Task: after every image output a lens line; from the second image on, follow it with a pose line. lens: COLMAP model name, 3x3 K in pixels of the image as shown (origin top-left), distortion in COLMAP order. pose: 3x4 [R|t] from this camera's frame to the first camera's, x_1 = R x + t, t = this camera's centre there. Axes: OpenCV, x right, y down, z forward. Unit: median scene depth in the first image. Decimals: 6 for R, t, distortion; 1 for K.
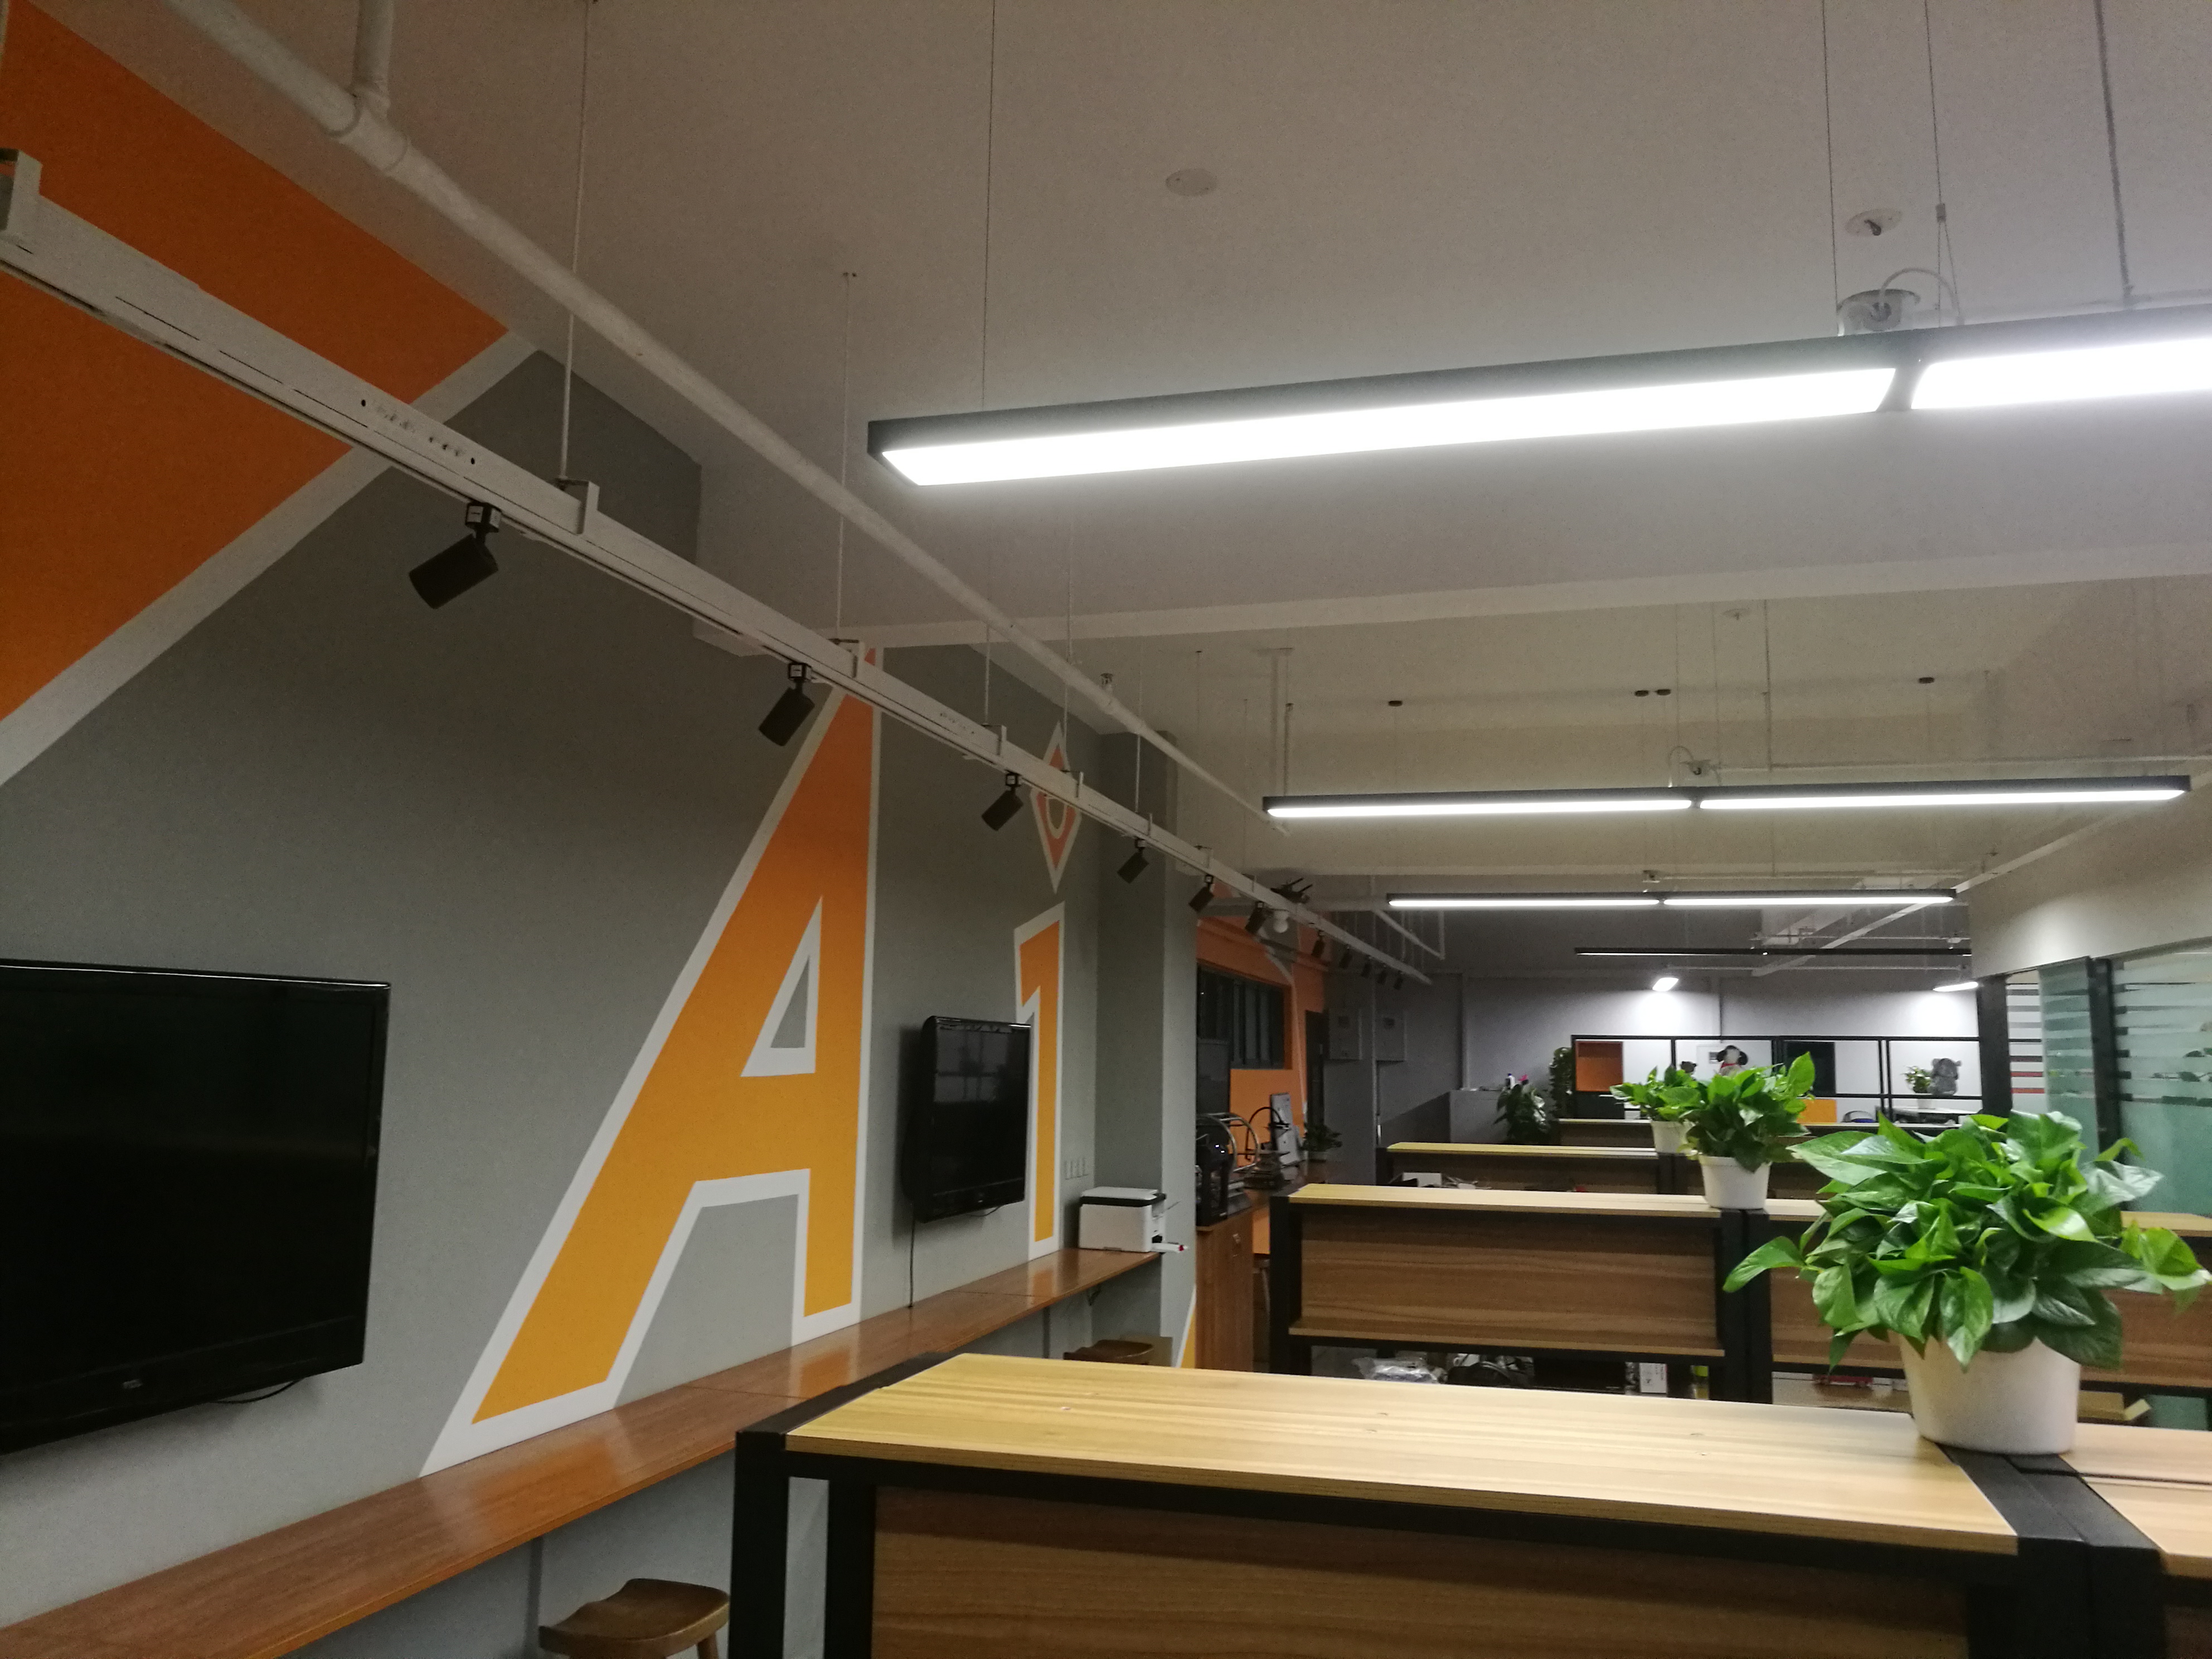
lens RADIAL K [[1727.0, 0, 1106.0], [0, 1727.0, 829.5], [0, 0, 1]] dist [-0.004079, -0.000070]
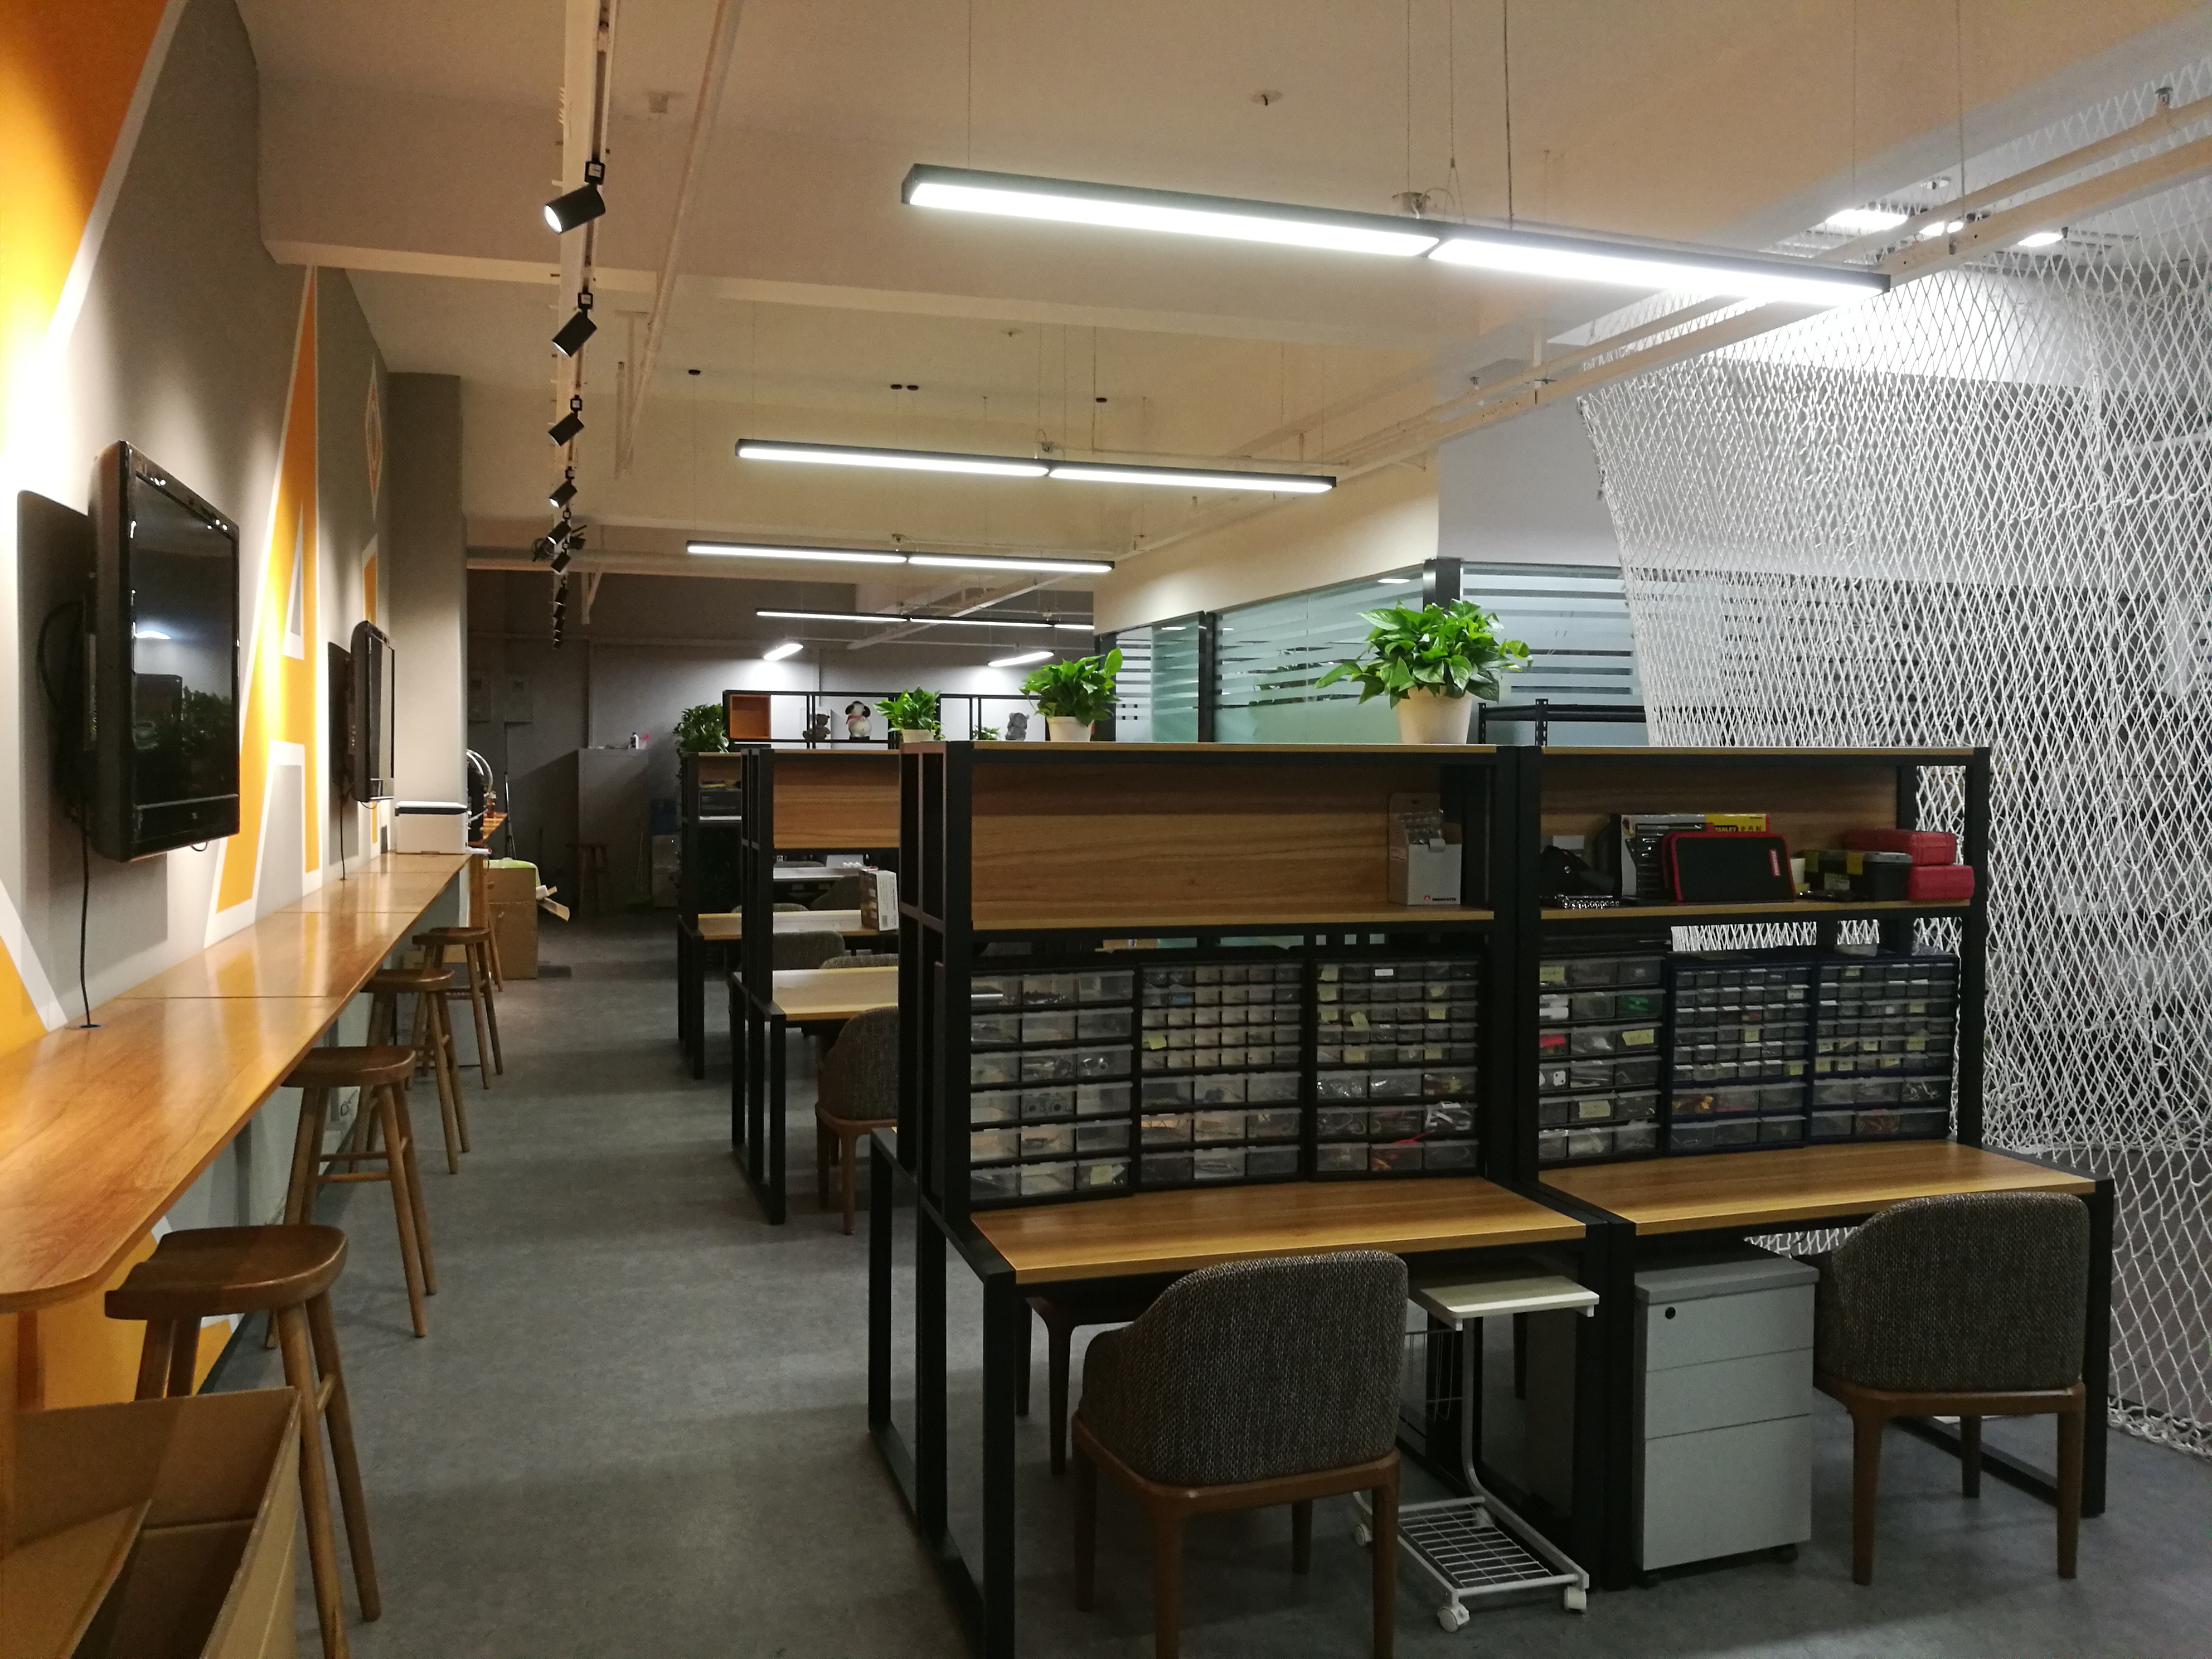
lens RADIAL K [[1727.0, 0, 1106.0], [0, 1727.0, 829.5], [0, 0, 1]] dist [-0.004079, -0.000070]
pose [[0.841187, -0.030577, 0.539880, -0.251910], [-0.063818, 0.985809, 0.155268, 0.033227], [-0.536966, -0.165063, 0.827298, -0.153649]]
